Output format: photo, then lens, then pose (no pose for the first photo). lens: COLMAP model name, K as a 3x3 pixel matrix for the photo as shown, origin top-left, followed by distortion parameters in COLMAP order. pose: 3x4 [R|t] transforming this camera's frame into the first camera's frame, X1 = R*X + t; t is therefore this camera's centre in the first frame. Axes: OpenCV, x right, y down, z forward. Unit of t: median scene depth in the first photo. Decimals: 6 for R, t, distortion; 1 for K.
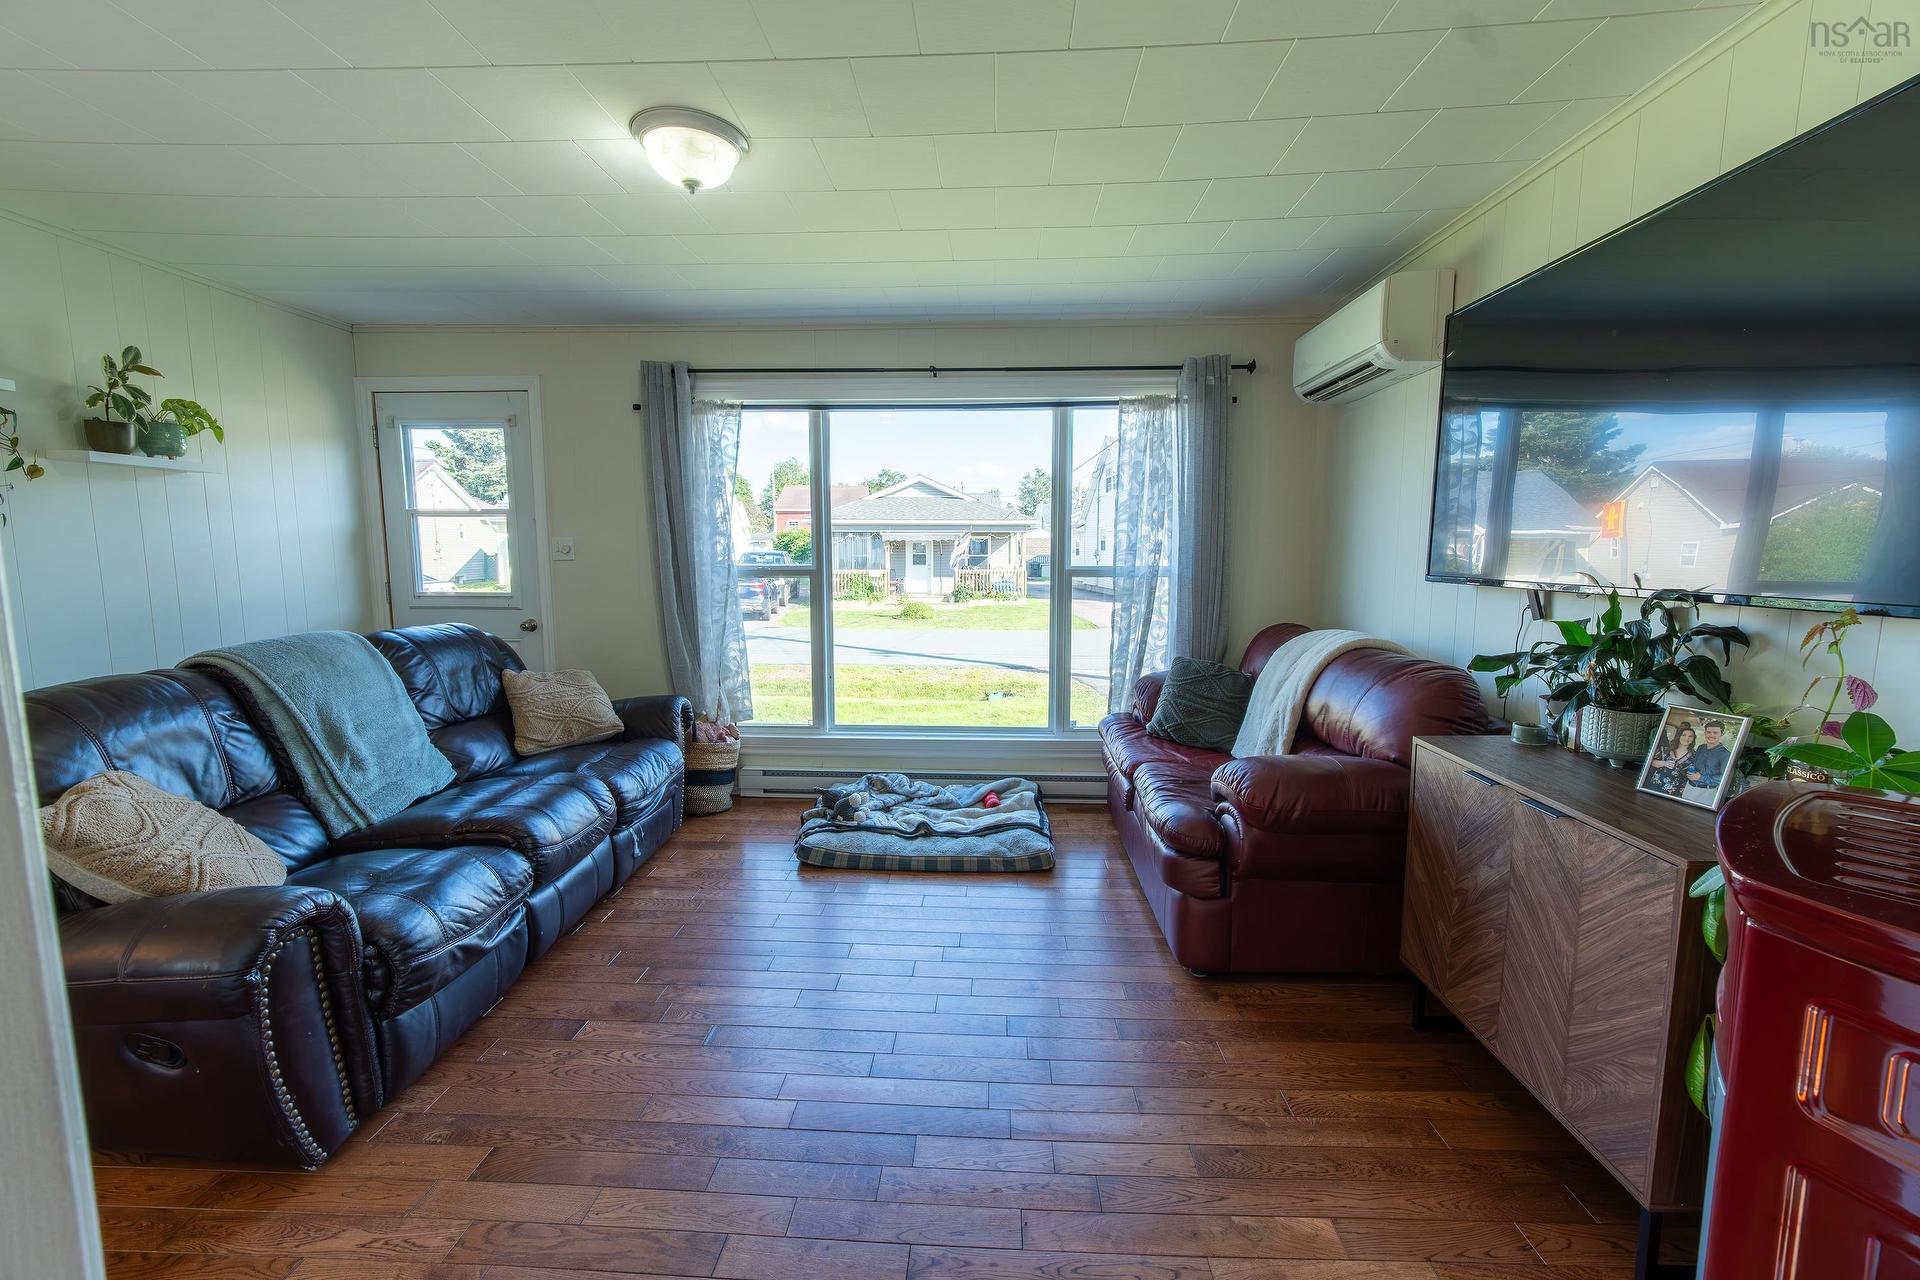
lens RADIAL K [[774.0, 0, 960.0], [0, 774.0, 640.0], [0, 0, 1]] dist [0.000967, 0.000063]
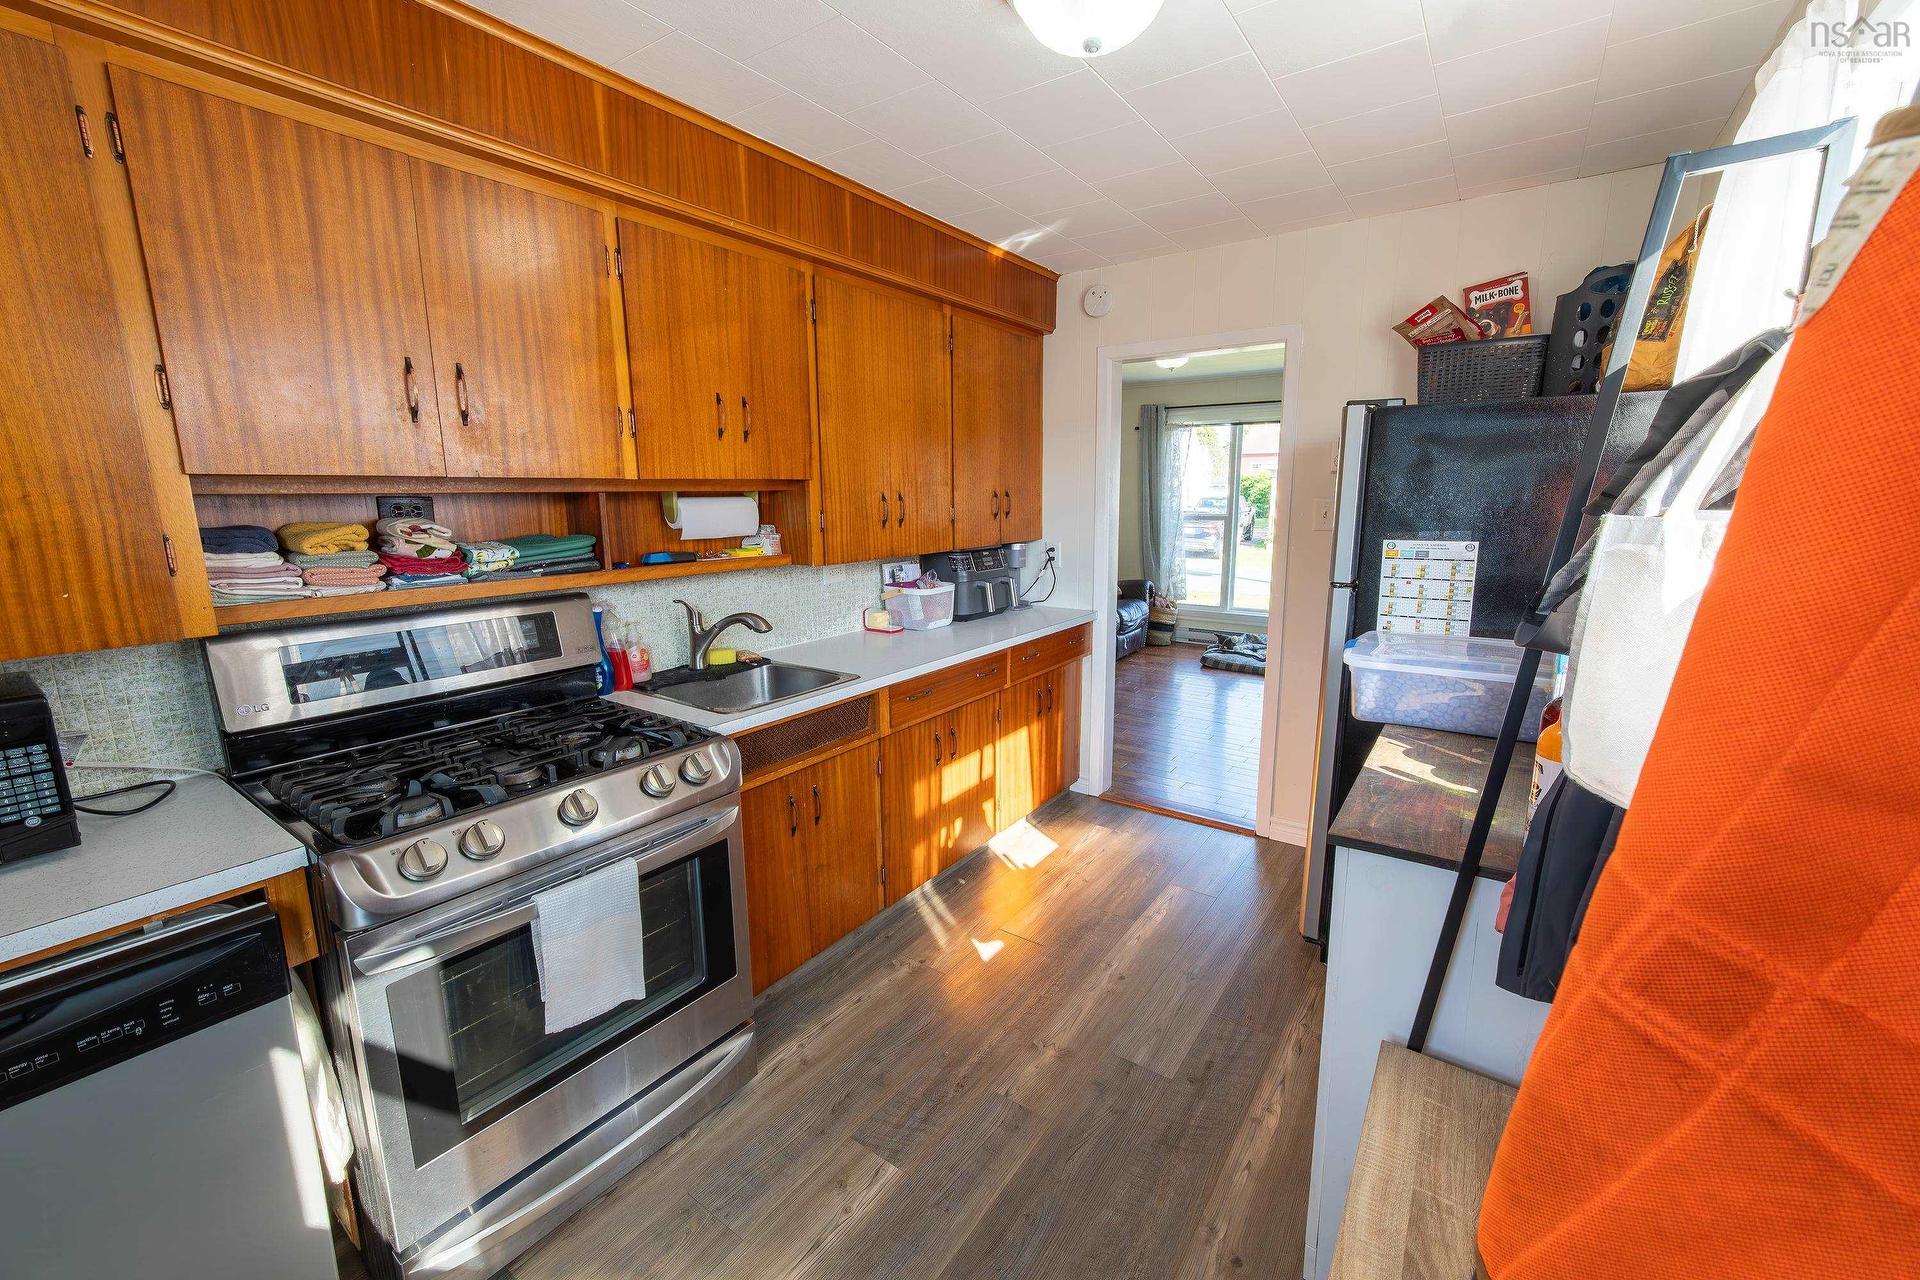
lens RADIAL K [[774.0, 0, 960.0], [0, 774.0, 640.0], [0, 0, 1]] dist [0.000967, 0.000063]
pose [[0.840829, 0.090337, -0.533709, 0.270539], [-0.050429, 0.994761, 0.088927, 0.063413], [0.538946, -0.047858, 0.840980, -0.834234]]
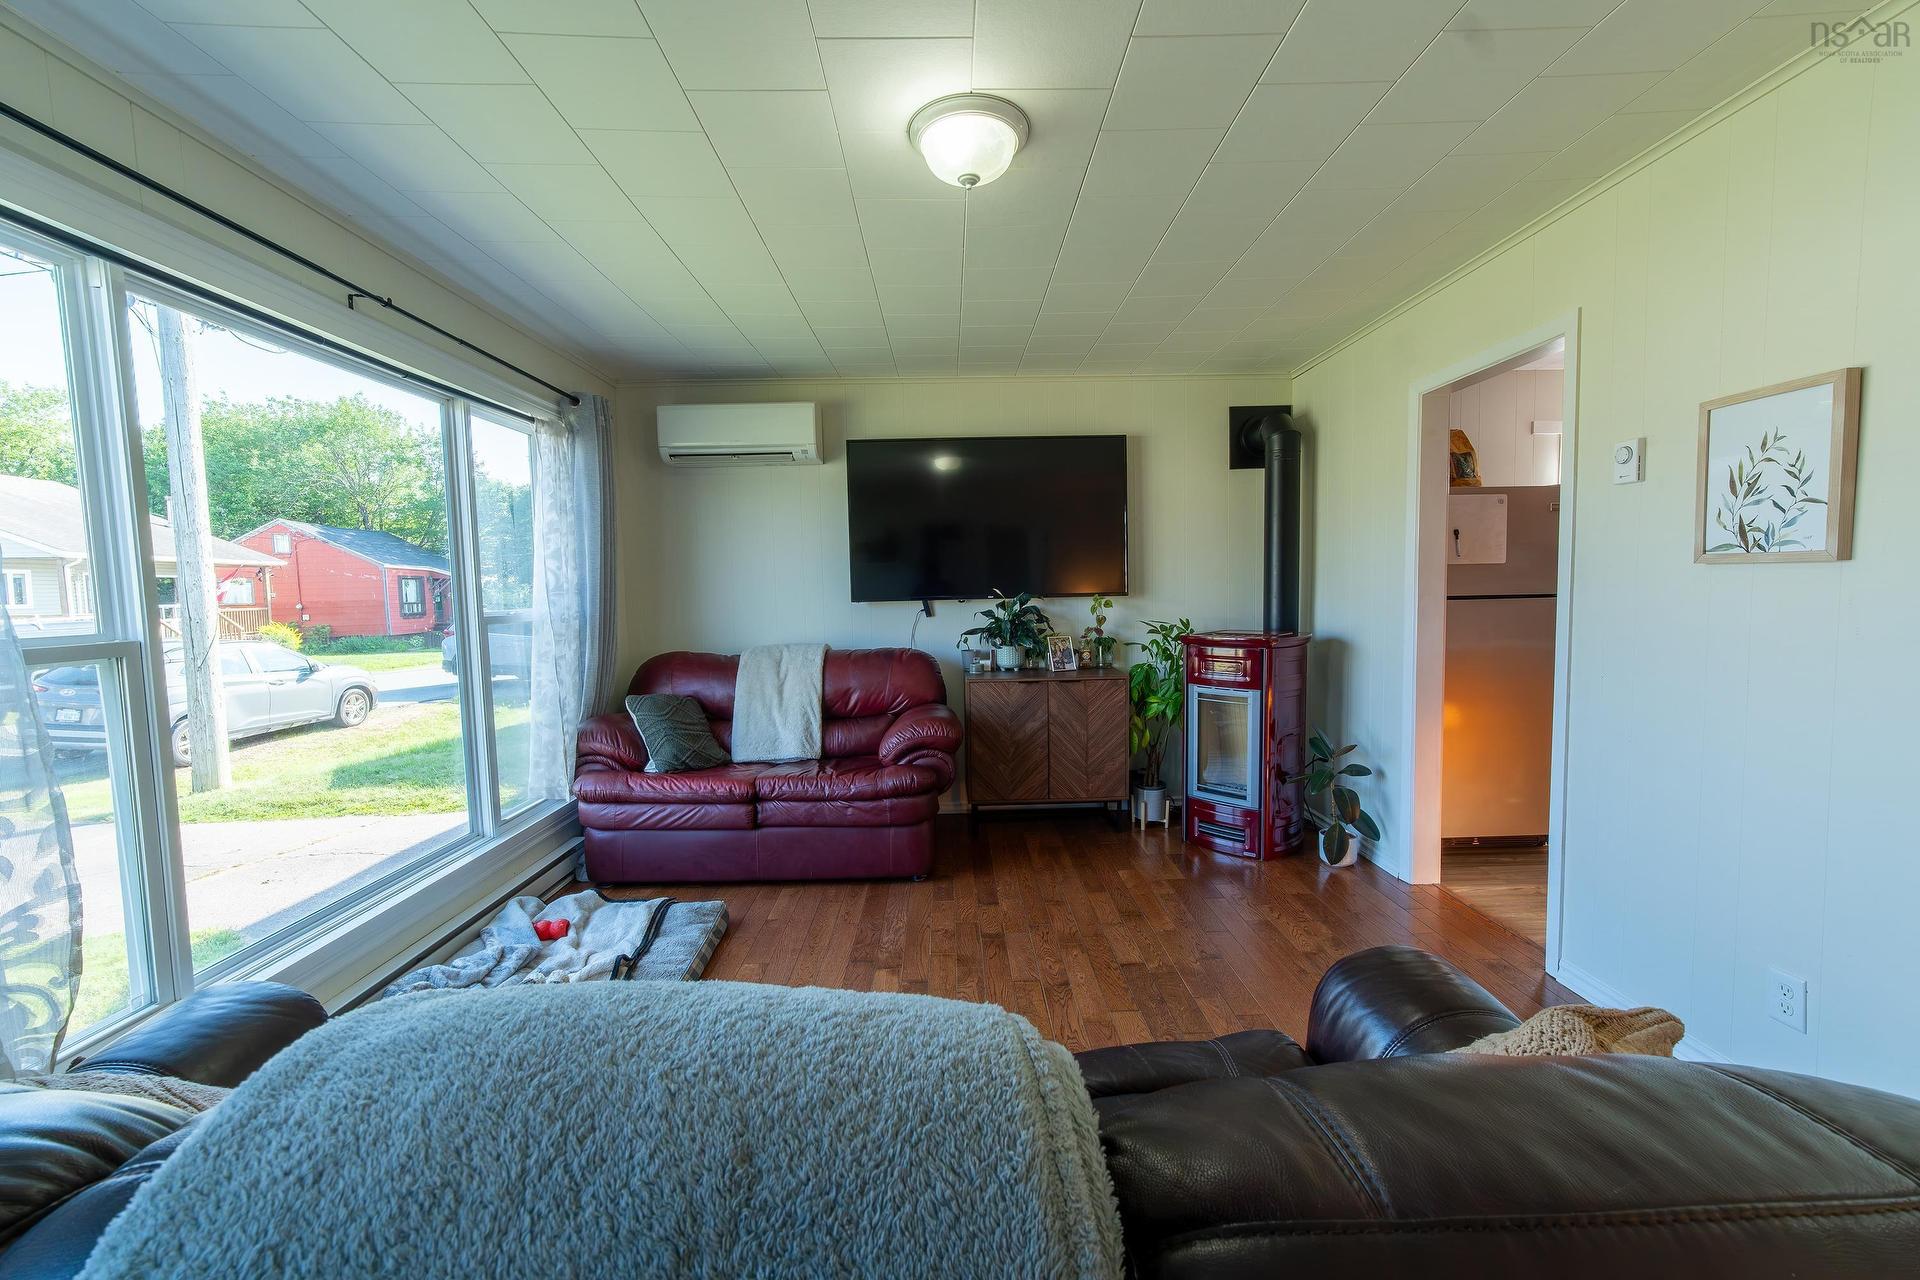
lens RADIAL K [[774.0, 0, 960.0], [0, 774.0, 640.0], [0, 0, 1]] dist [0.000967, 0.000063]
pose [[-0.066254, -0.064865, 0.995692, -0.630824], [0.143060, 0.986957, 0.073815, -0.054408], [-0.987494, 0.147335, -0.056110, 0.553260]]
